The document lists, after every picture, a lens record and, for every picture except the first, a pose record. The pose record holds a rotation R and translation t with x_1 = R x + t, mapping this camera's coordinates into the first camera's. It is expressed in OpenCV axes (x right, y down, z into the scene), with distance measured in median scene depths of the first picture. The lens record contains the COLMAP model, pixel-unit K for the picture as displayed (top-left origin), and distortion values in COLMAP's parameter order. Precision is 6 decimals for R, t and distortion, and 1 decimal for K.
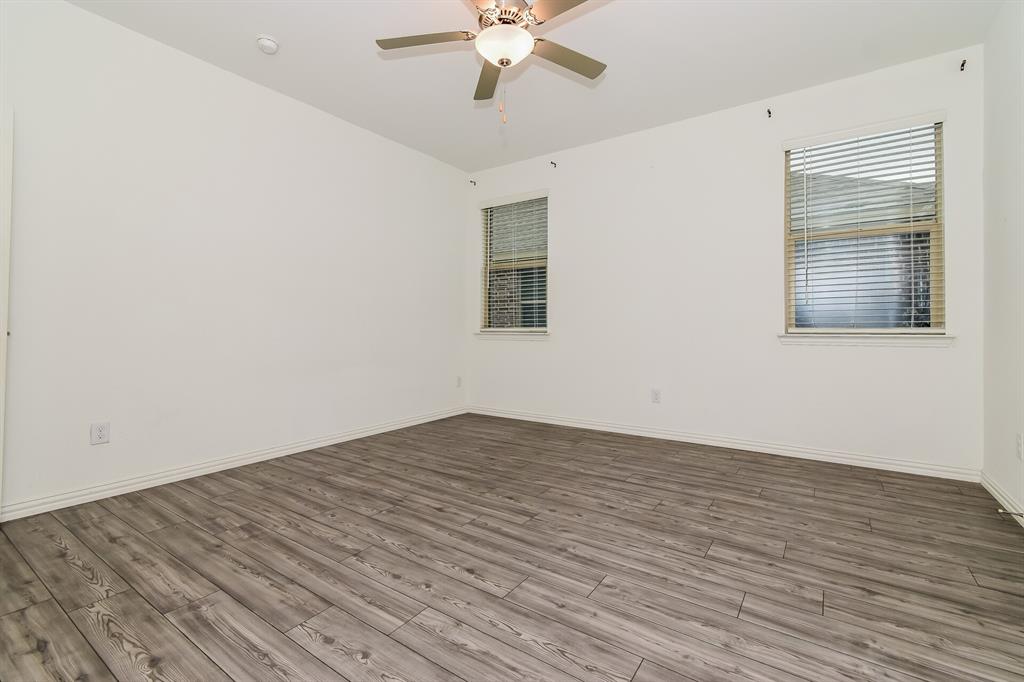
lens RADIAL K [[459.3, 0, 510.7], [0, 459.3, 322.1], [0, 0, 1]] dist [0.002869, 0.000042]
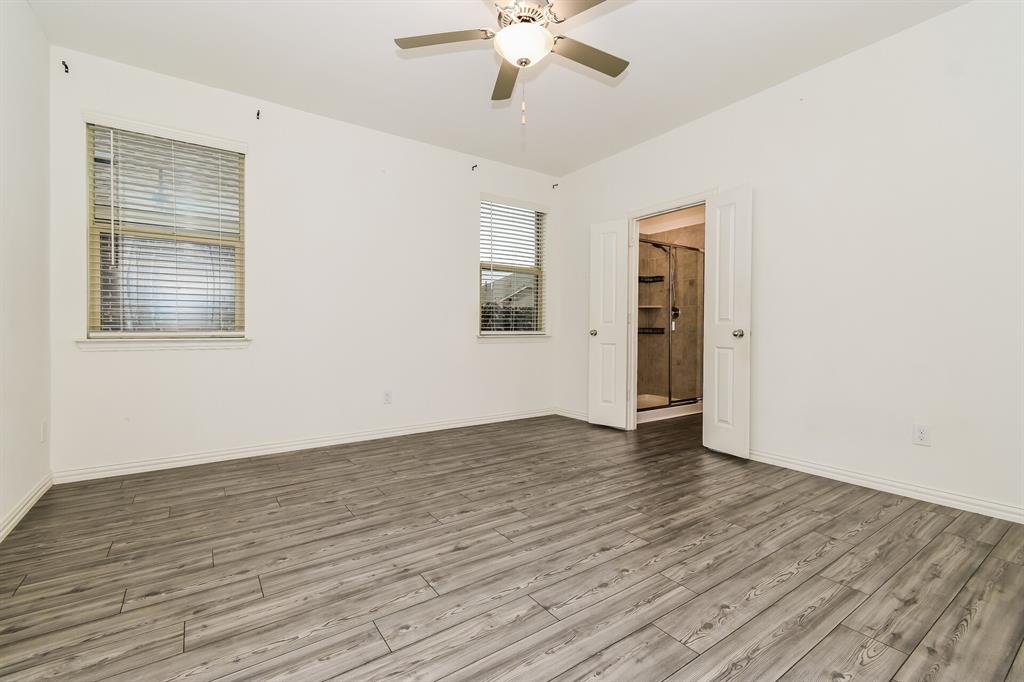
lens RADIAL K [[458.2, 0, 513.7], [0, 458.2, 331.1], [0, 0, 1]] dist [0.002109, -0.000716]
pose [[0.336777, -0.003385, 0.941578, -0.953152], [-0.008738, 0.999939, 0.006720, 0.006180], [-0.941544, -0.010490, 0.336727, 0.664908]]
